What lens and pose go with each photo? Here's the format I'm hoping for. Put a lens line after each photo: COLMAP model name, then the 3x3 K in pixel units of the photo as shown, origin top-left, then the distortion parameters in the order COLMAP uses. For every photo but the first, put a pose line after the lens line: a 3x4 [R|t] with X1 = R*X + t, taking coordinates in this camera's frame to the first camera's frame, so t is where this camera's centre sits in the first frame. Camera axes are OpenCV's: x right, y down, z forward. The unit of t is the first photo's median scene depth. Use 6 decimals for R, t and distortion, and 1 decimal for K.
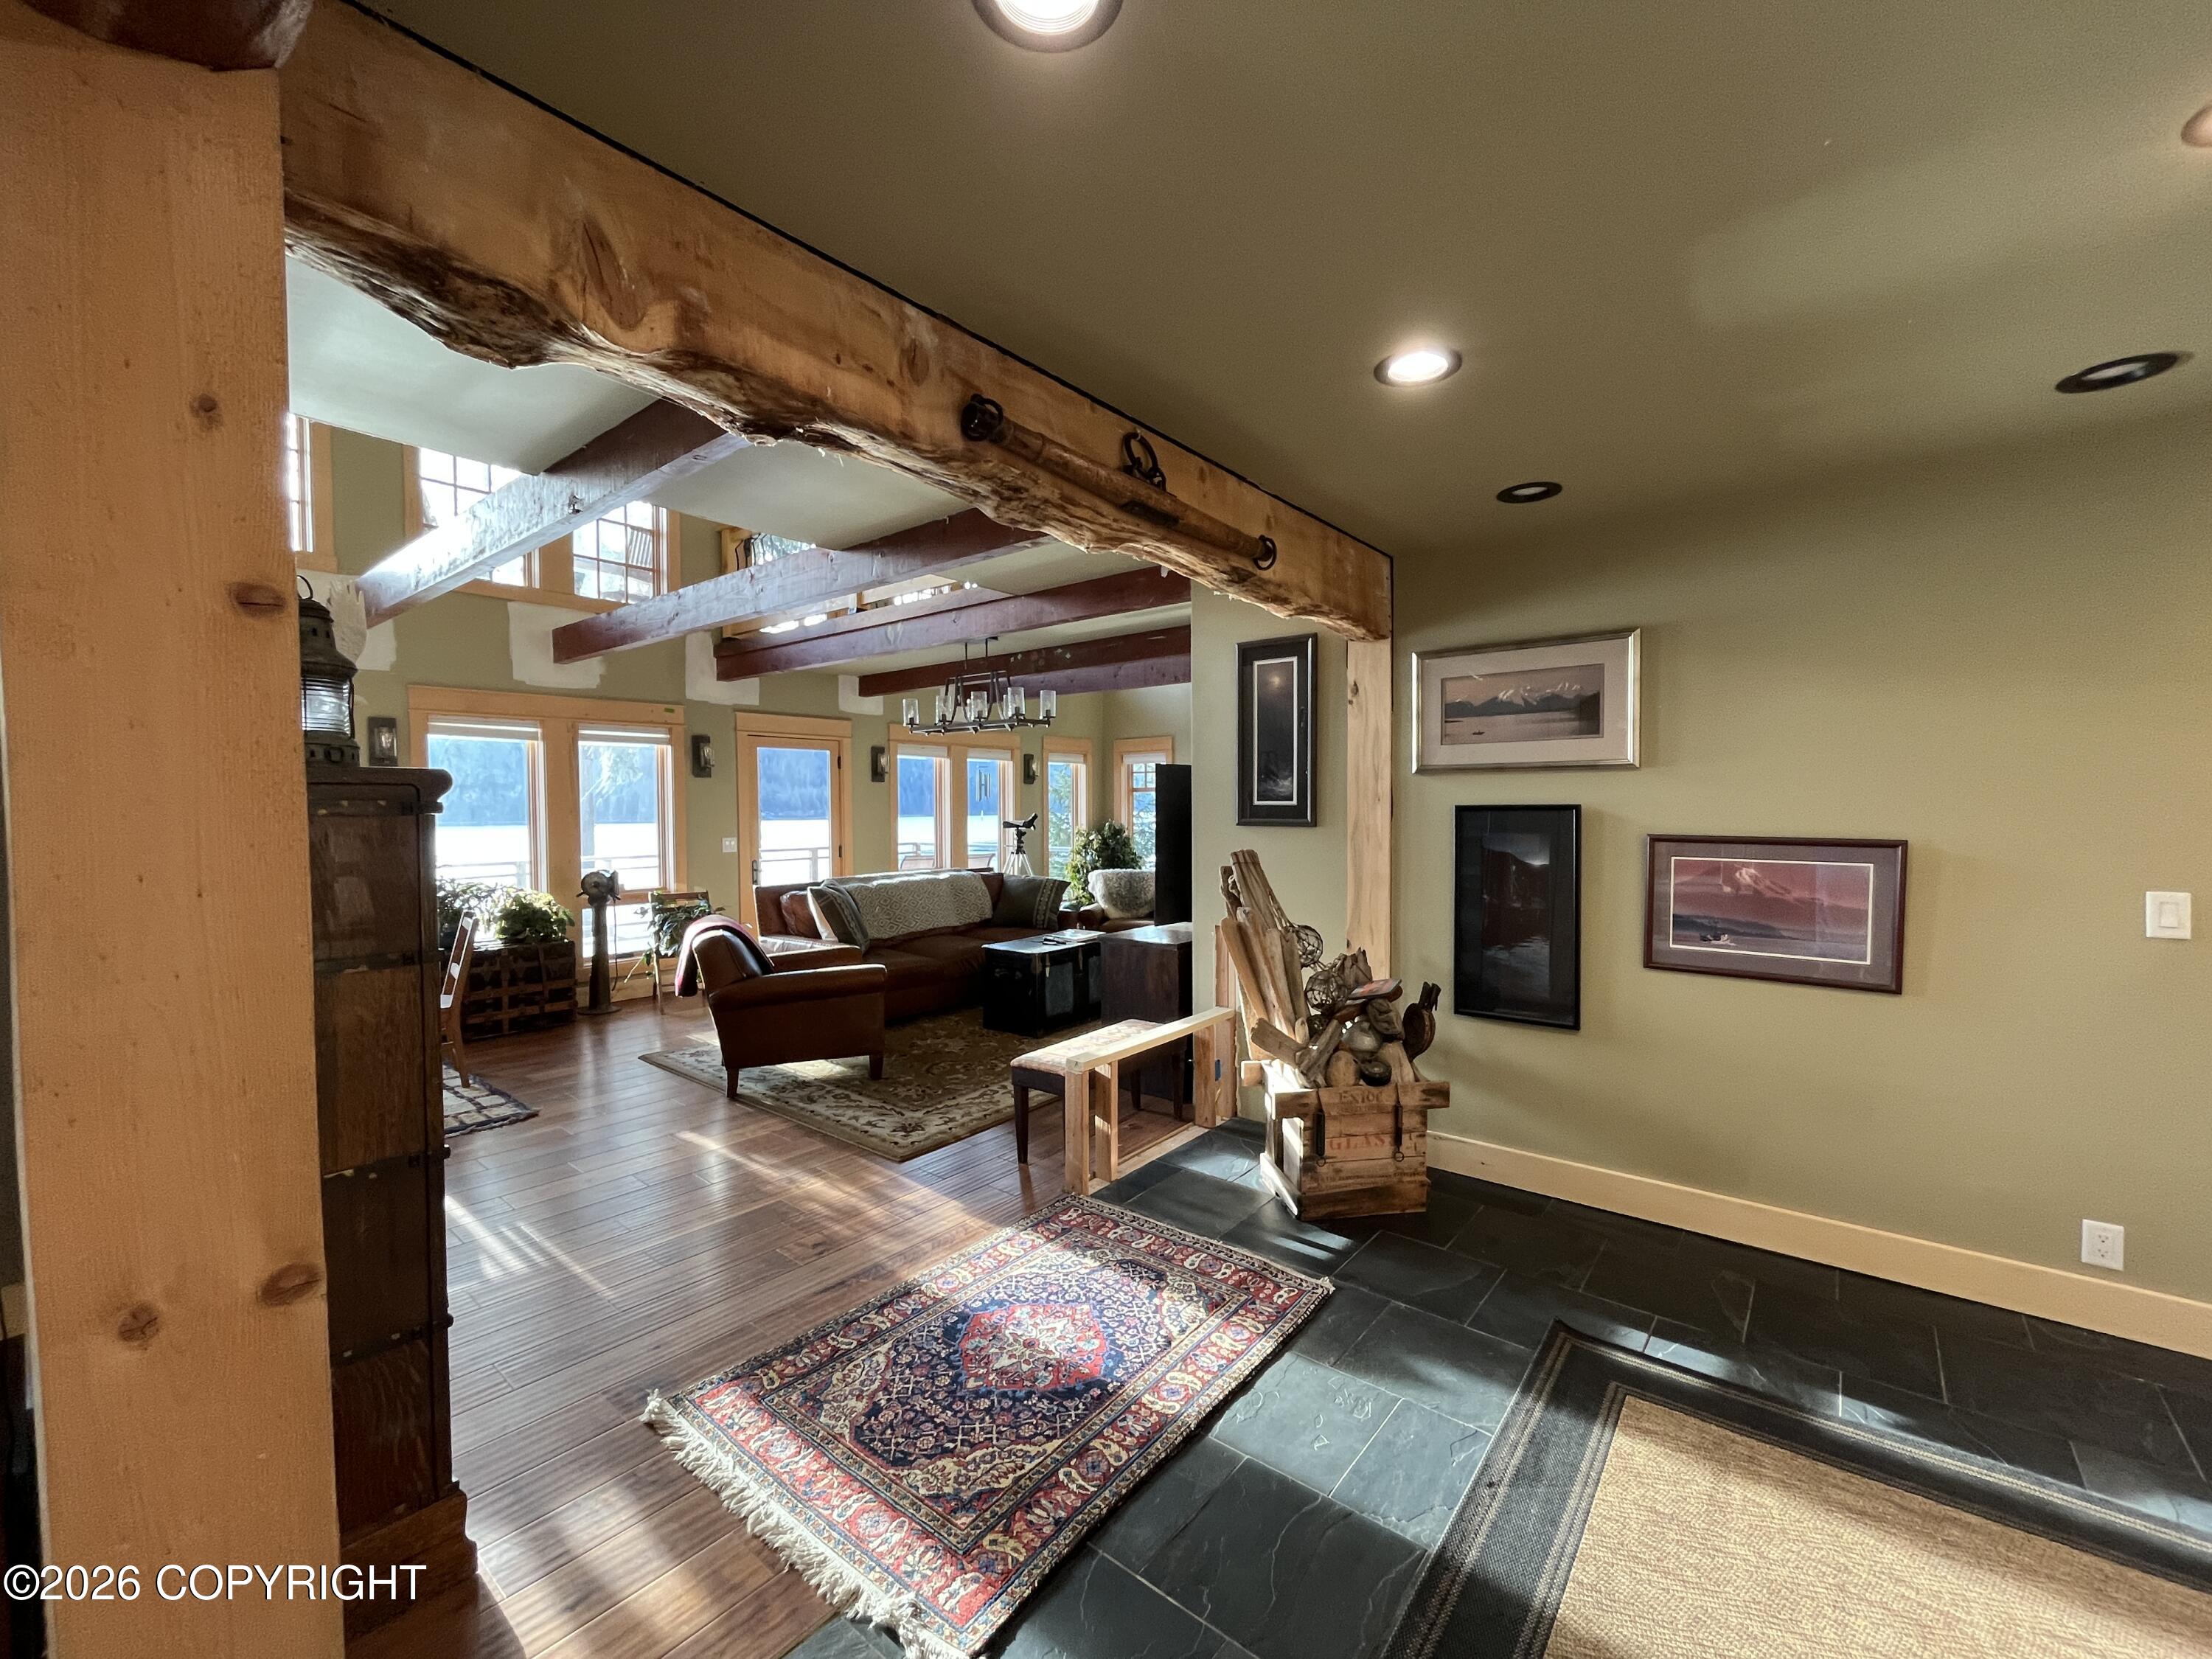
lens RADIAL K [[900.6, 0, 1107.4], [0, 900.6, 830.1], [0, 0, 1]] dist [-0.002231, -0.000072]
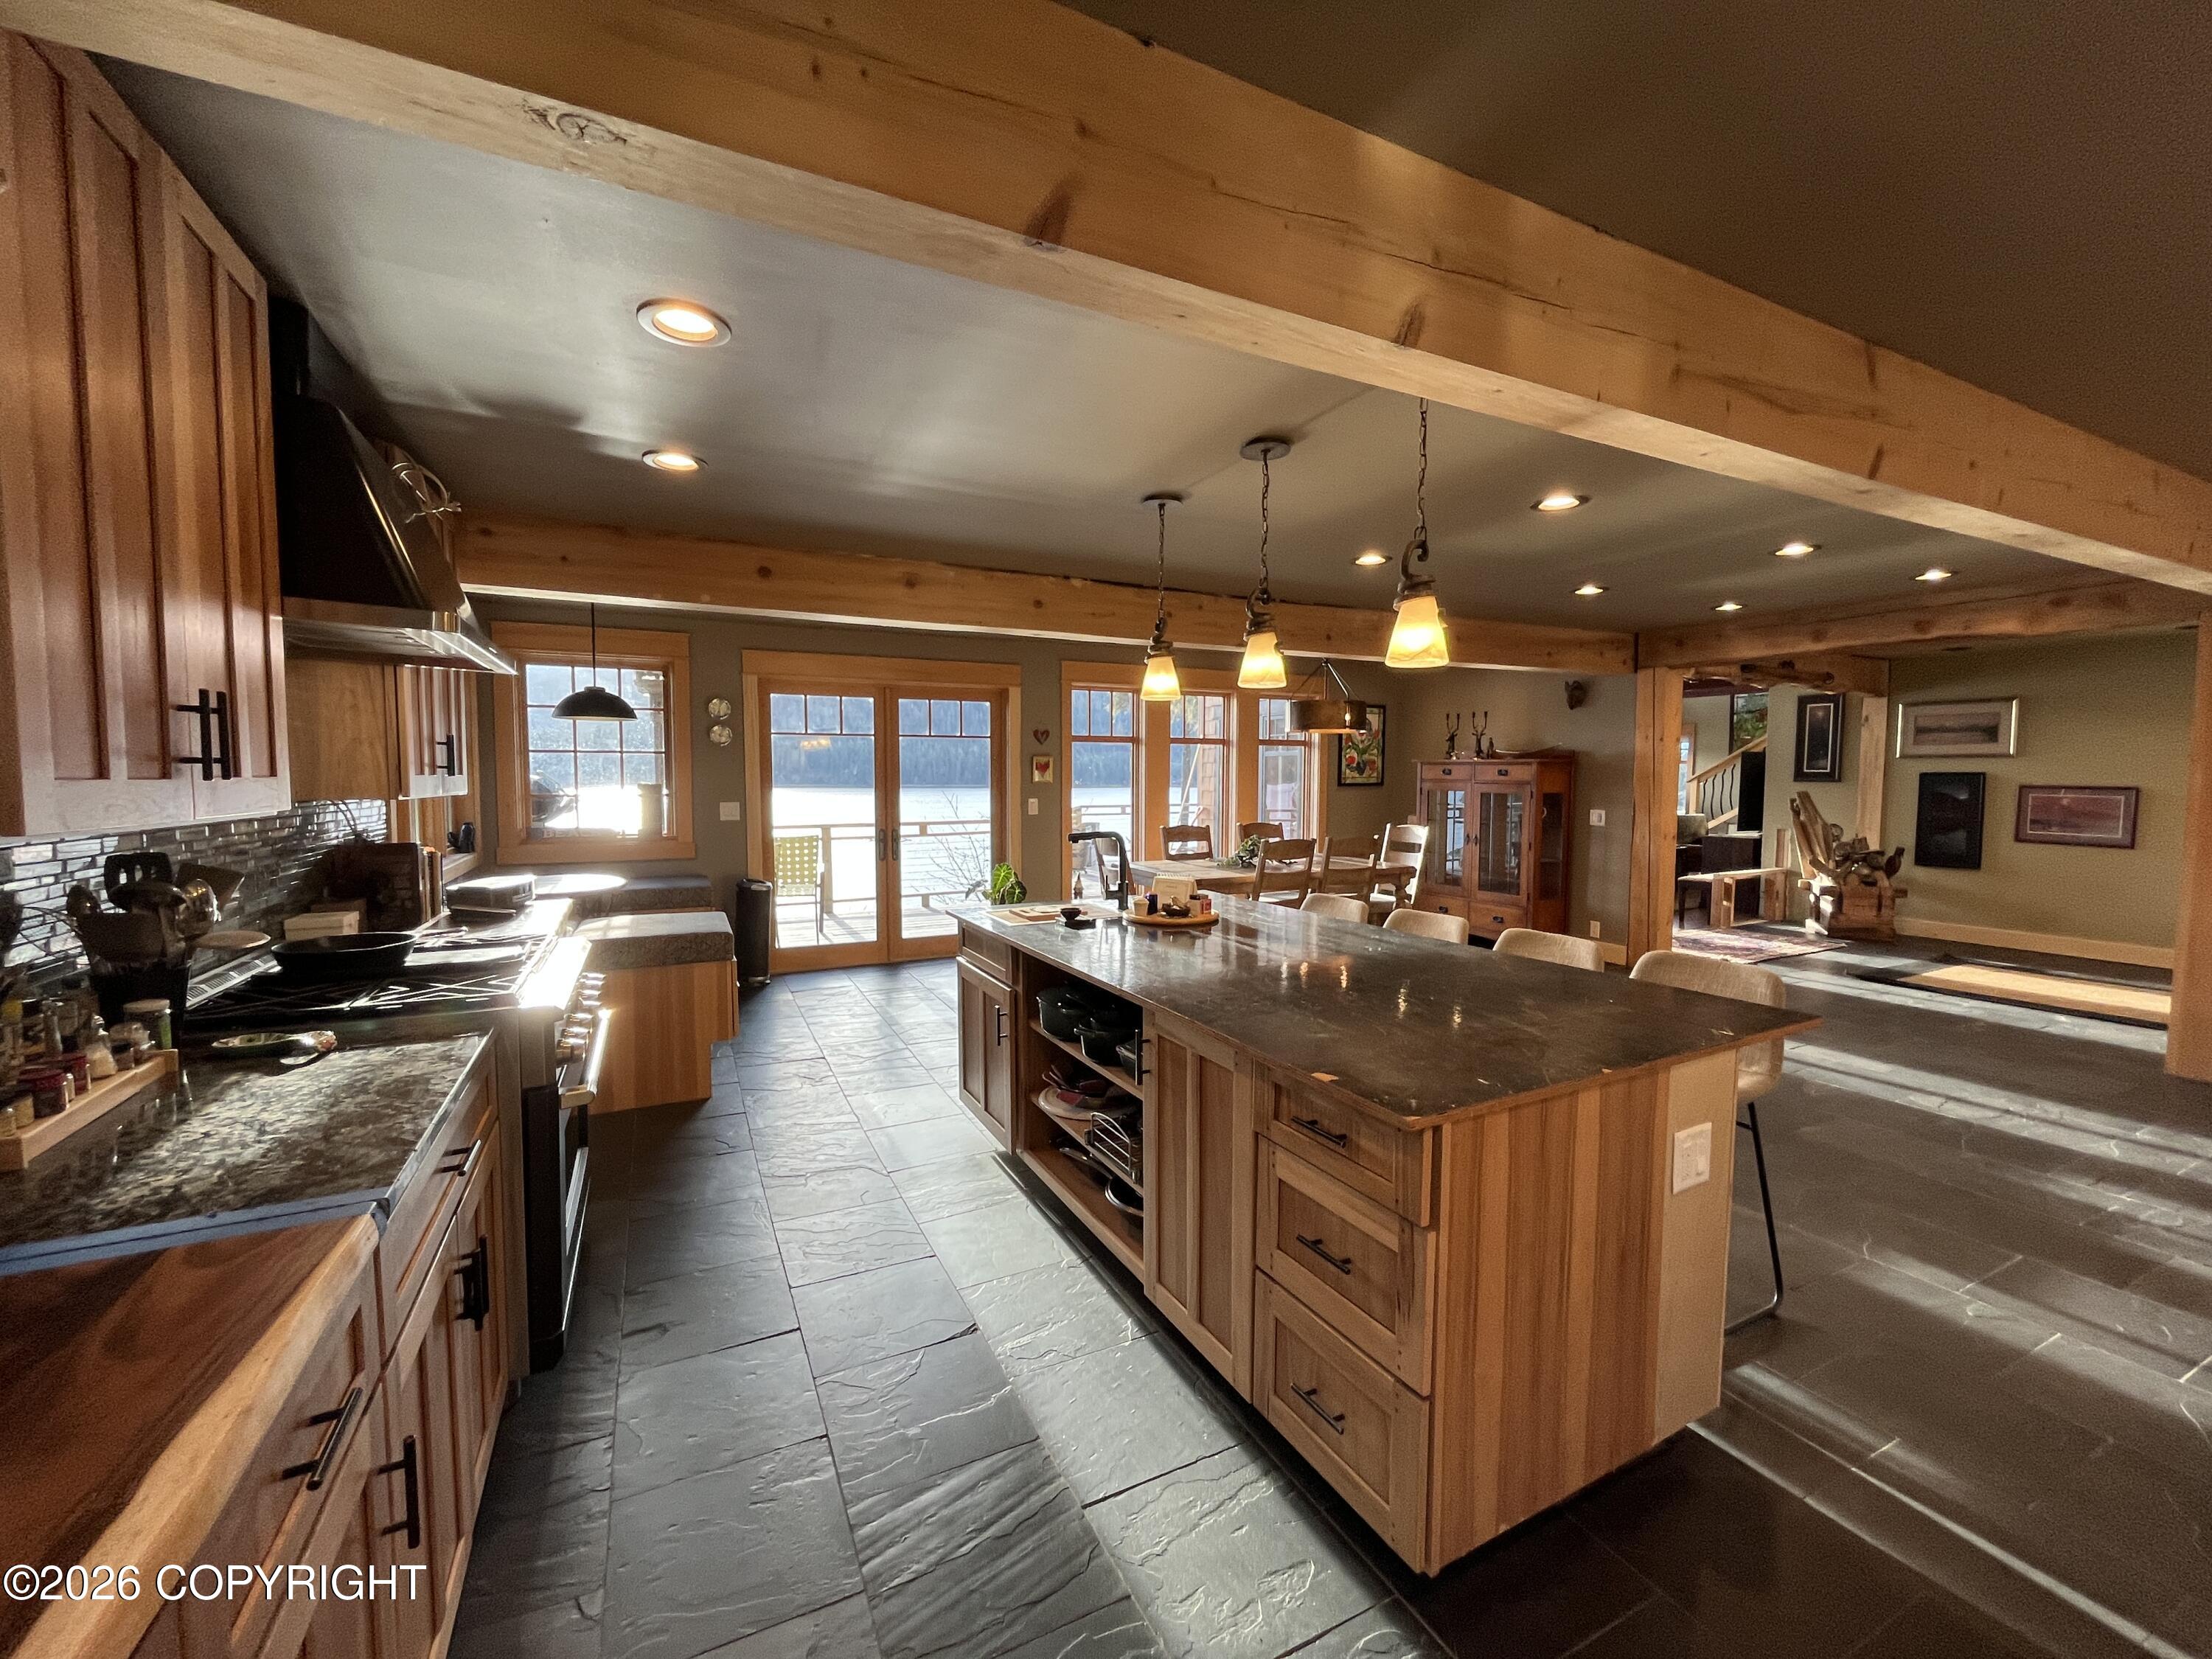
lens RADIAL K [[900.6, 0, 1107.4], [0, 900.6, 830.1], [0, 0, 1]] dist [-0.002231, -0.000072]
pose [[0.911632, 0.032401, -0.409728, -0.566371], [-0.018625, 0.999120, 0.037571, 0.073406], [0.410585, -0.026620, 0.911434, -1.978598]]
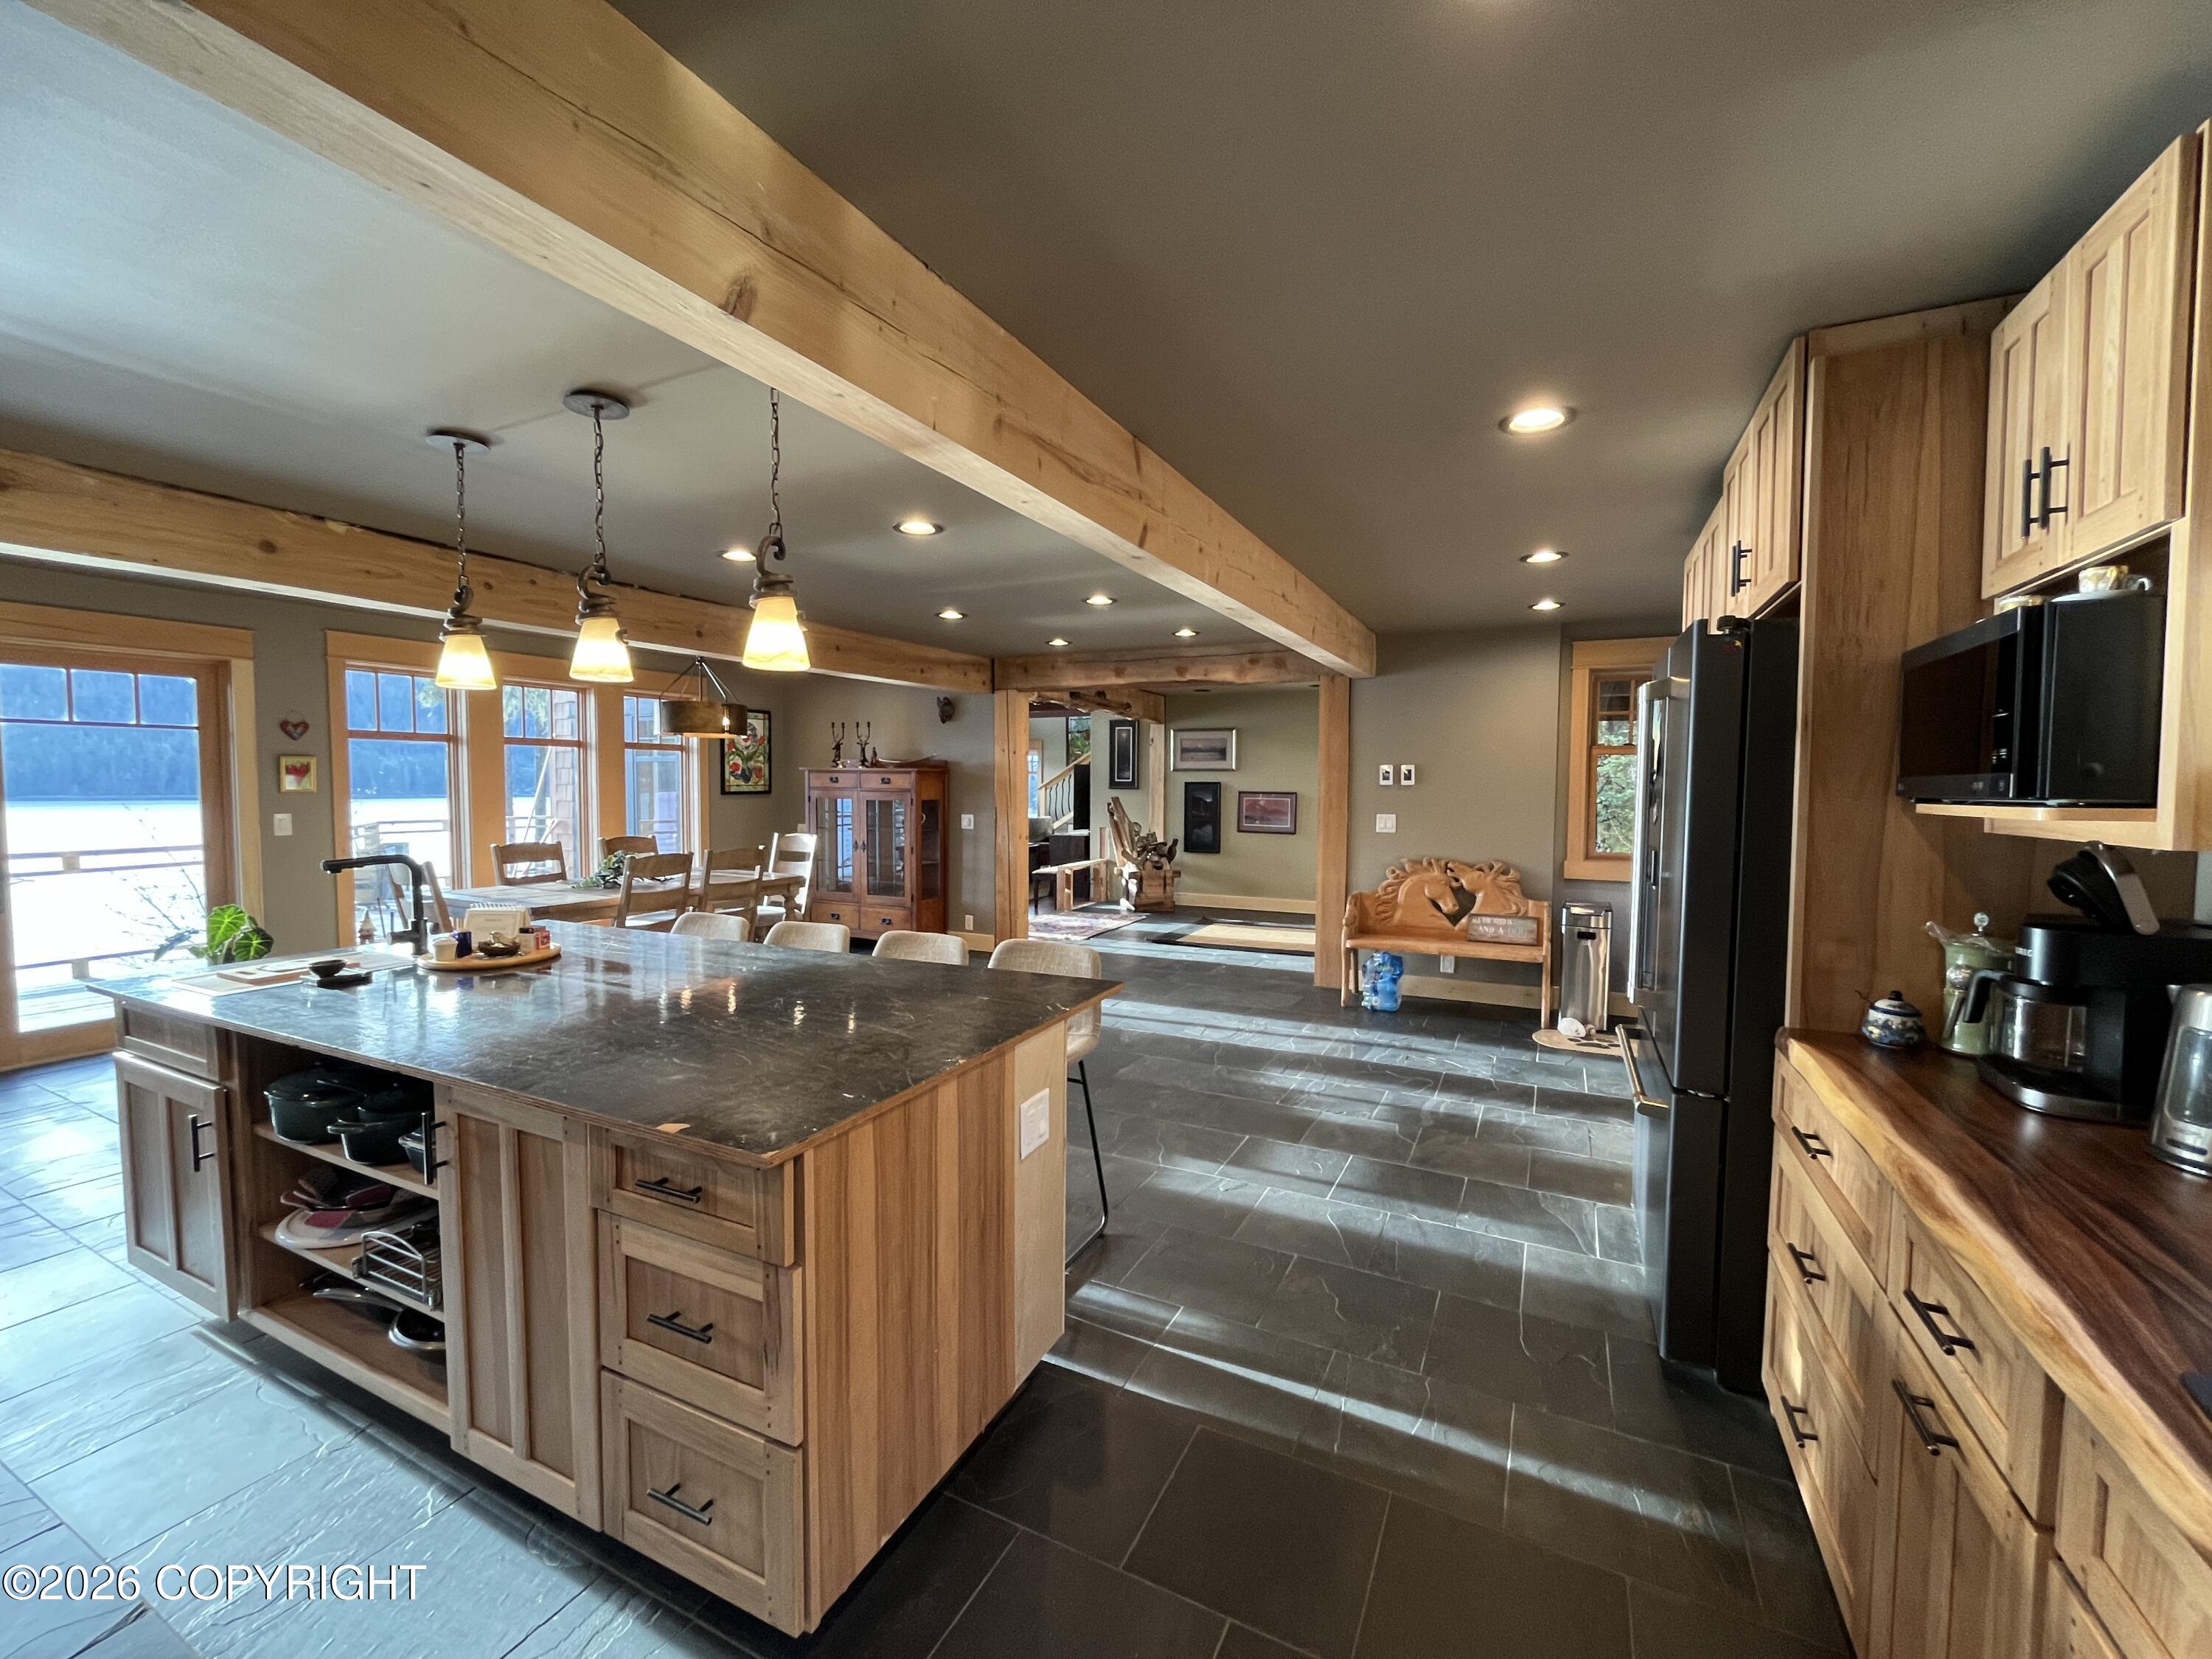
lens RADIAL K [[900.6, 0, 1107.4], [0, 900.6, 830.1], [0, 0, 1]] dist [-0.002231, -0.000072]
pose [[0.975375, -0.001483, 0.220550, -0.546709], [-0.003343, 0.999763, 0.021505, 0.072246], [-0.220529, -0.021713, 0.975139, -1.946588]]
